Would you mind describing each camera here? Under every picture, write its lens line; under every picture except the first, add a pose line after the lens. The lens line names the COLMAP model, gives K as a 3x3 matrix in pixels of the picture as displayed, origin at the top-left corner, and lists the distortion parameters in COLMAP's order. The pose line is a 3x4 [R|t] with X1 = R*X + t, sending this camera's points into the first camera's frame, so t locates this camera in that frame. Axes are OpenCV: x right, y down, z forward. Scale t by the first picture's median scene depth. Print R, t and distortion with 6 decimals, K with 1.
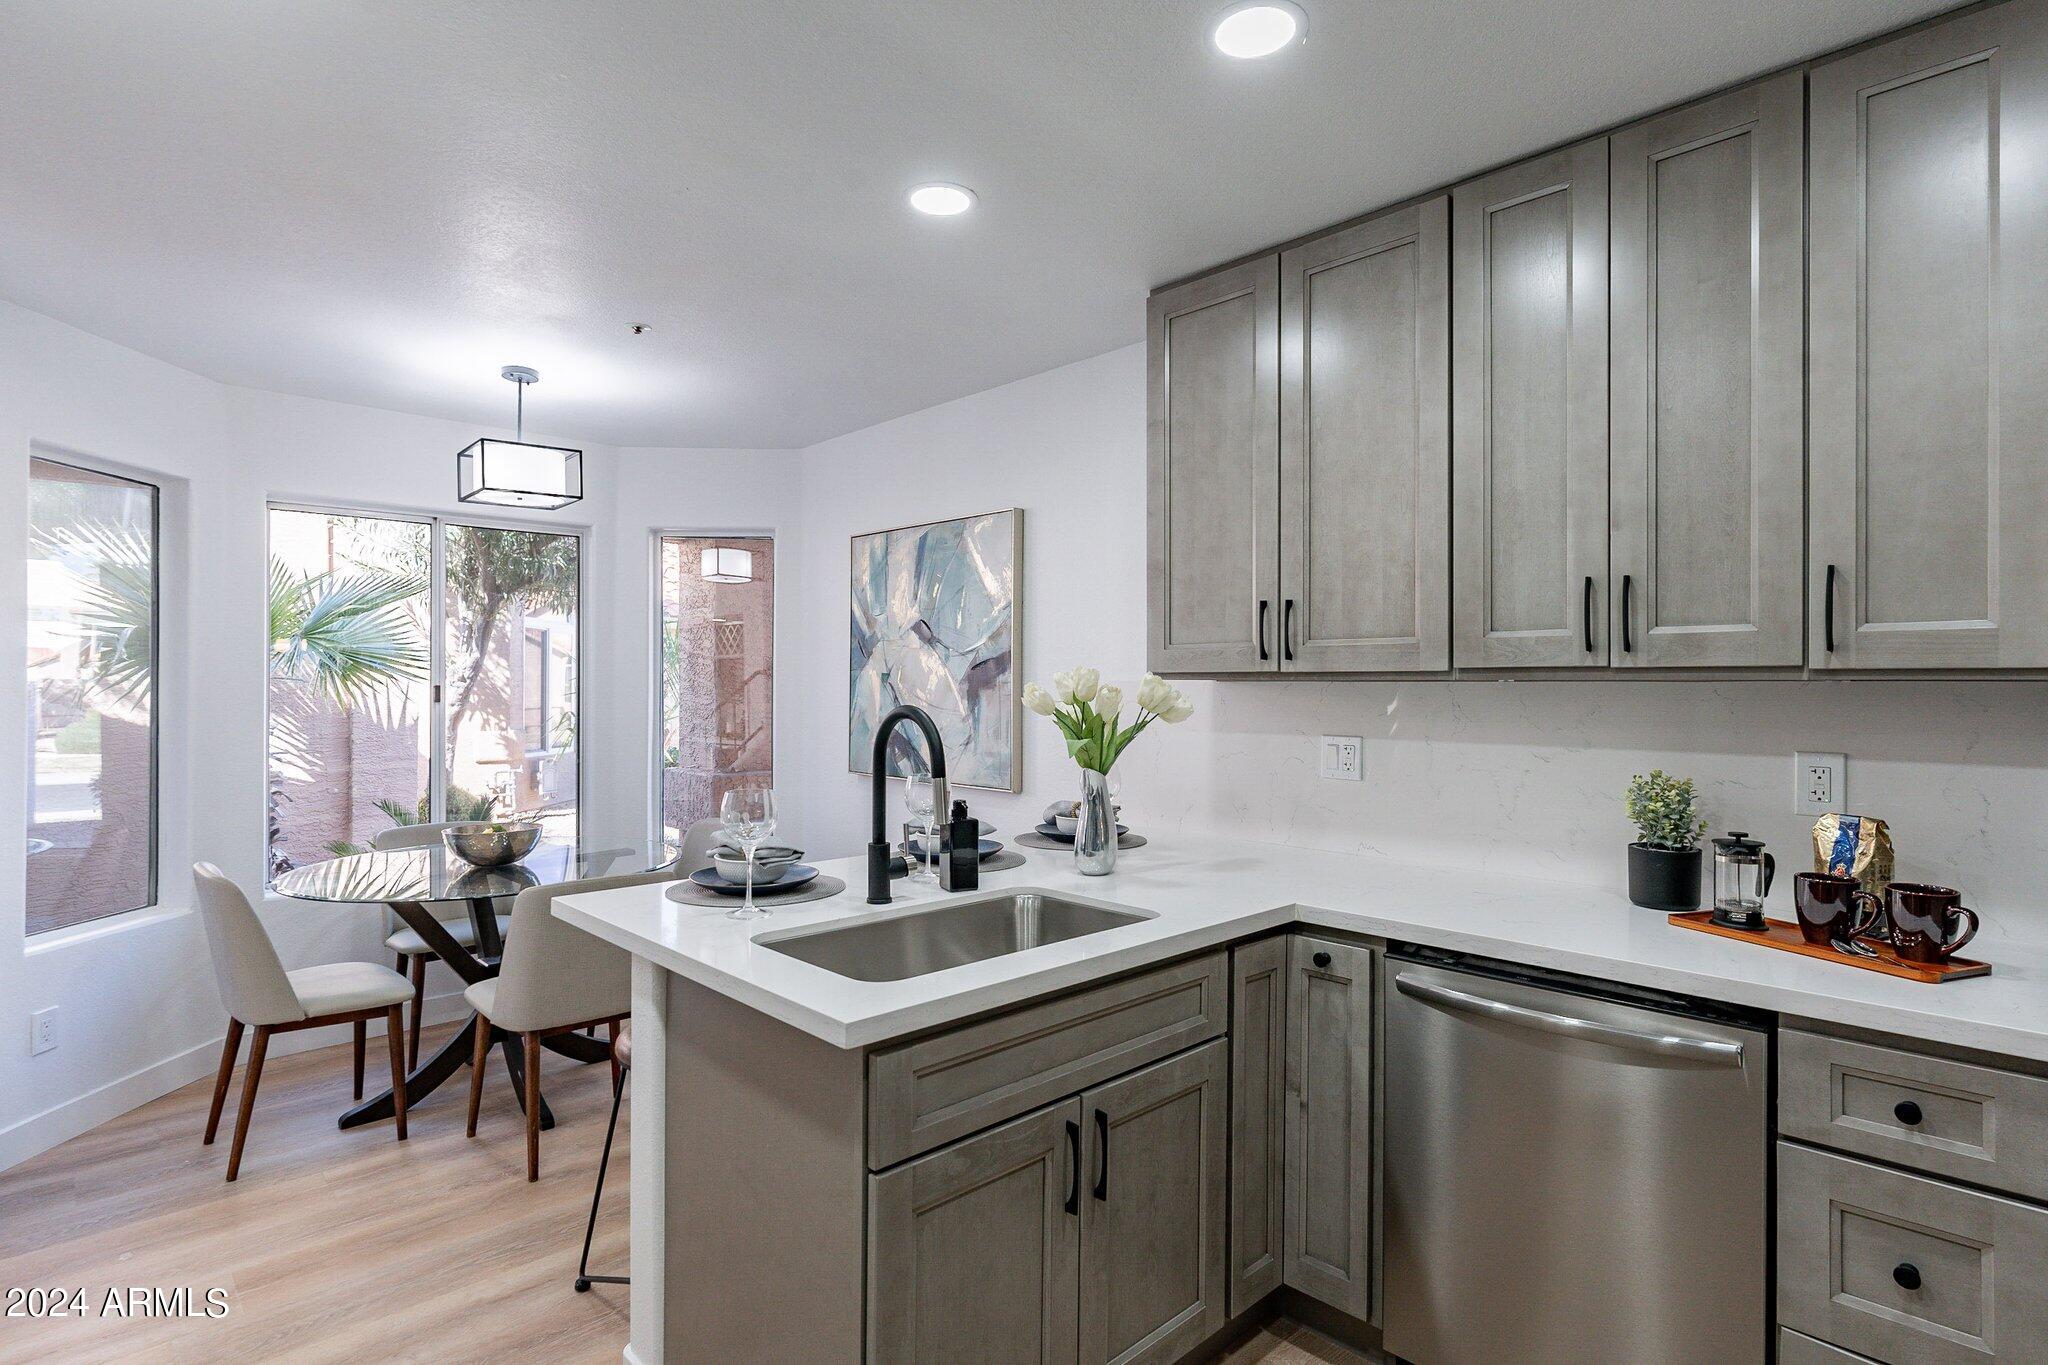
lens RADIAL K [[1022.2, 0, 1033.0], [0, 1022.2, 687.2], [0, 0, 1]] dist [0.002158, 0.000080]
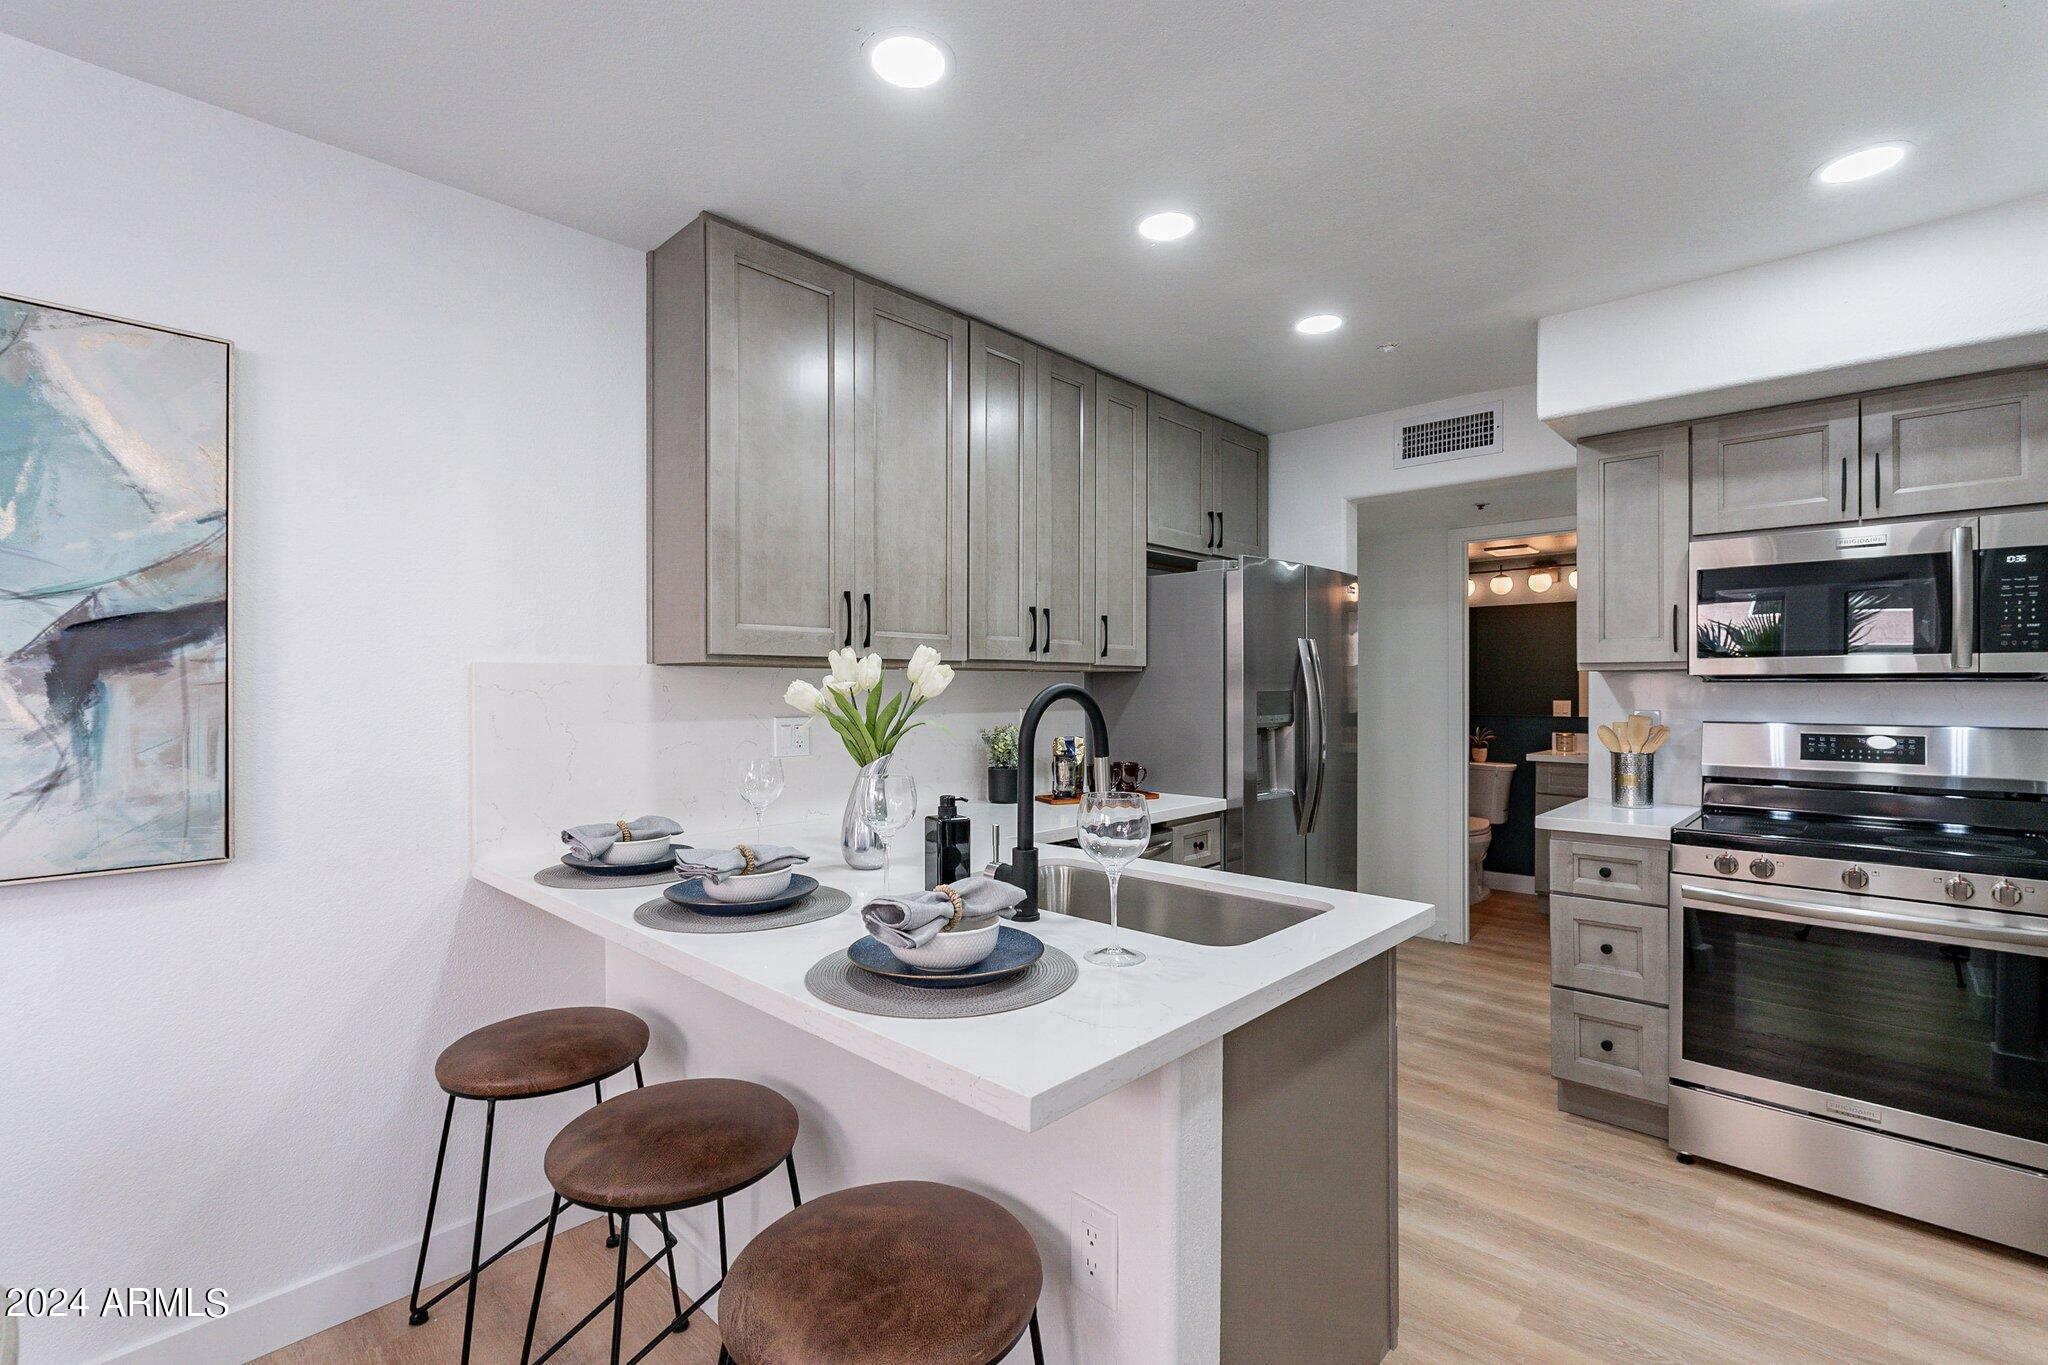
lens RADIAL K [[925.4, 0, 1033.8], [0, 925.4, 678.4], [0, 0, 1]] dist [-0.005071, 0.000332]
pose [[-0.045150, -0.001183, 0.998980, -0.527092], [-0.002327, 0.999997, 0.001079, 0.003626], [-0.998978, -0.002276, -0.045152, 0.589530]]
